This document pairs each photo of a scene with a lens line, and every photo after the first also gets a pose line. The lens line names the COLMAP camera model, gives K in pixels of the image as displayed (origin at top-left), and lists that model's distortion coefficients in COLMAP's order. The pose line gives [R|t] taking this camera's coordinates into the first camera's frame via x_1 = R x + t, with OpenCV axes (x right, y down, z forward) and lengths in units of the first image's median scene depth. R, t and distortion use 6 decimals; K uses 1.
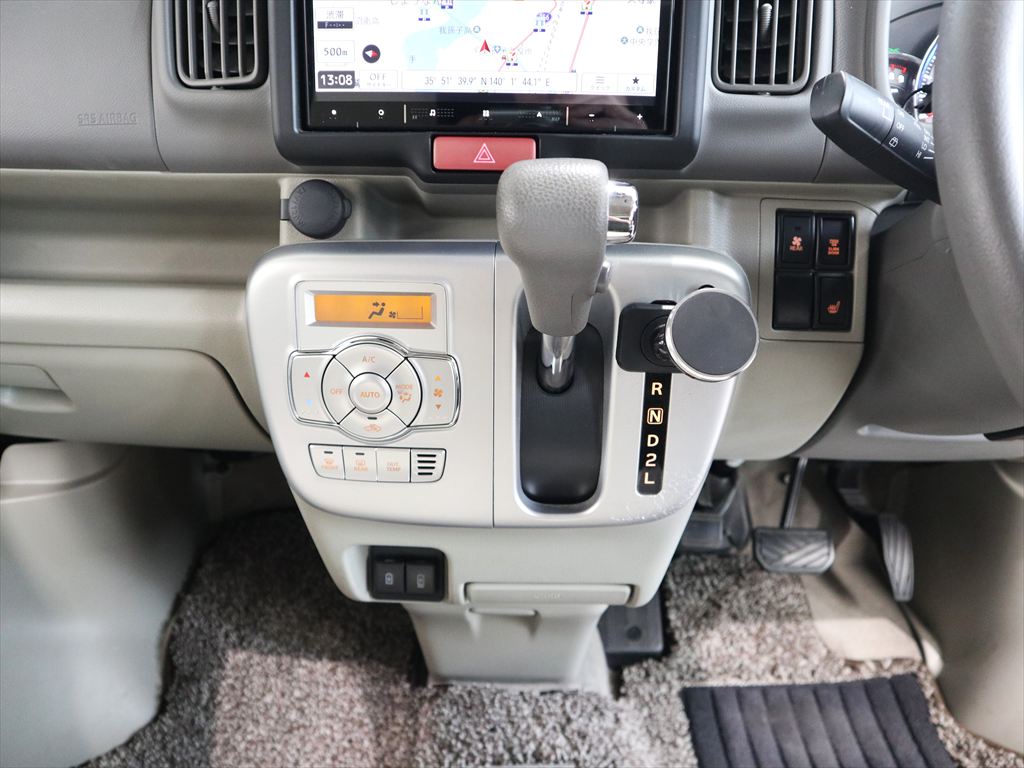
lens RADIAL K [[795.2, 0, 512.0], [0, 795.2, 384.0], [0, 0, 1]] dist [-0.136684, 0.096268]
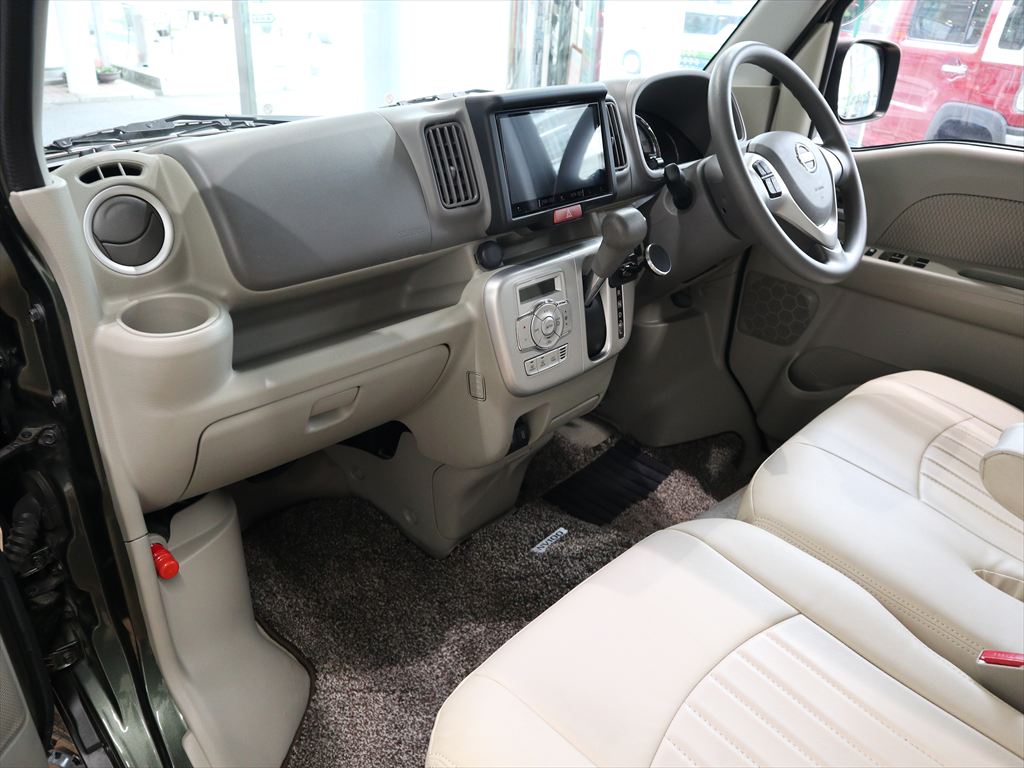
lens RADIAL K [[795.2, 0, 512.0], [0, 795.2, 384.0], [0, 0, 1]] dist [-0.136684, 0.096268]
pose [[0.671043, -0.333179, 0.662340, -1.722582], [0.346215, 0.930775, 0.117446, -0.130803], [-0.655619, 0.150501, 0.739941, -0.548747]]
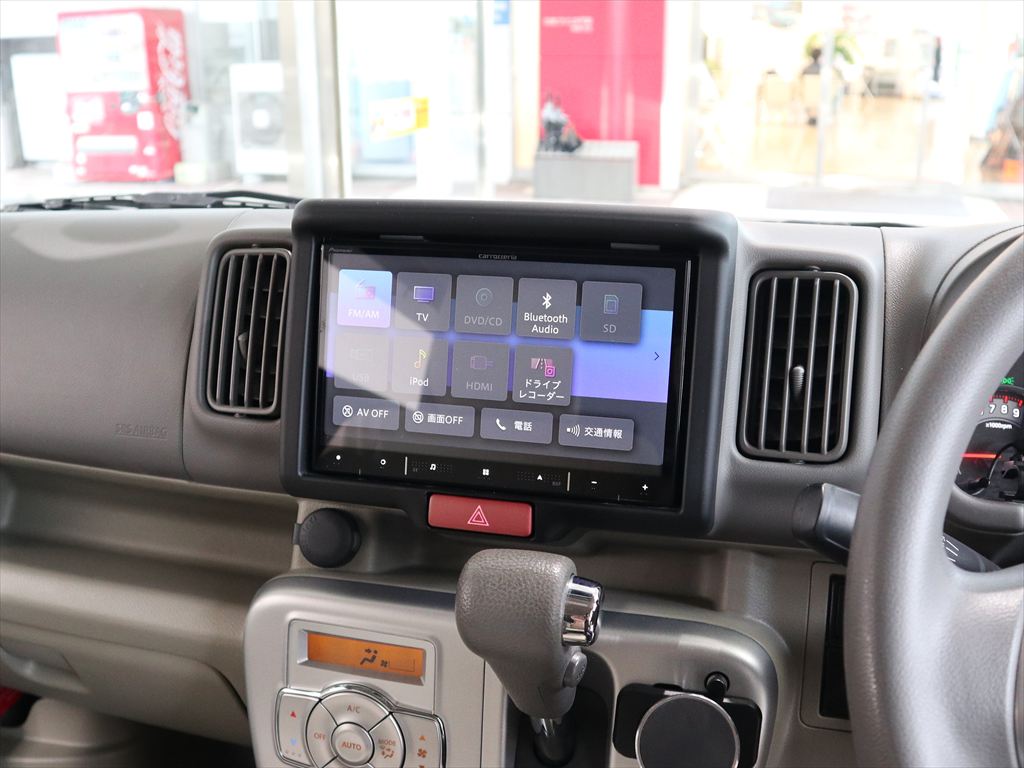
lens RADIAL K [[1036.4, 0, 512.0], [0, 1036.4, 384.0], [0, 0, 1]] dist [-0.117408, 0.002330]
pose [[0.974308, 0.054391, -0.218555, 0.239985], [-0.098610, 0.975465, -0.196835, -0.180510], [0.202487, 0.213329, 0.955767, -0.208839]]
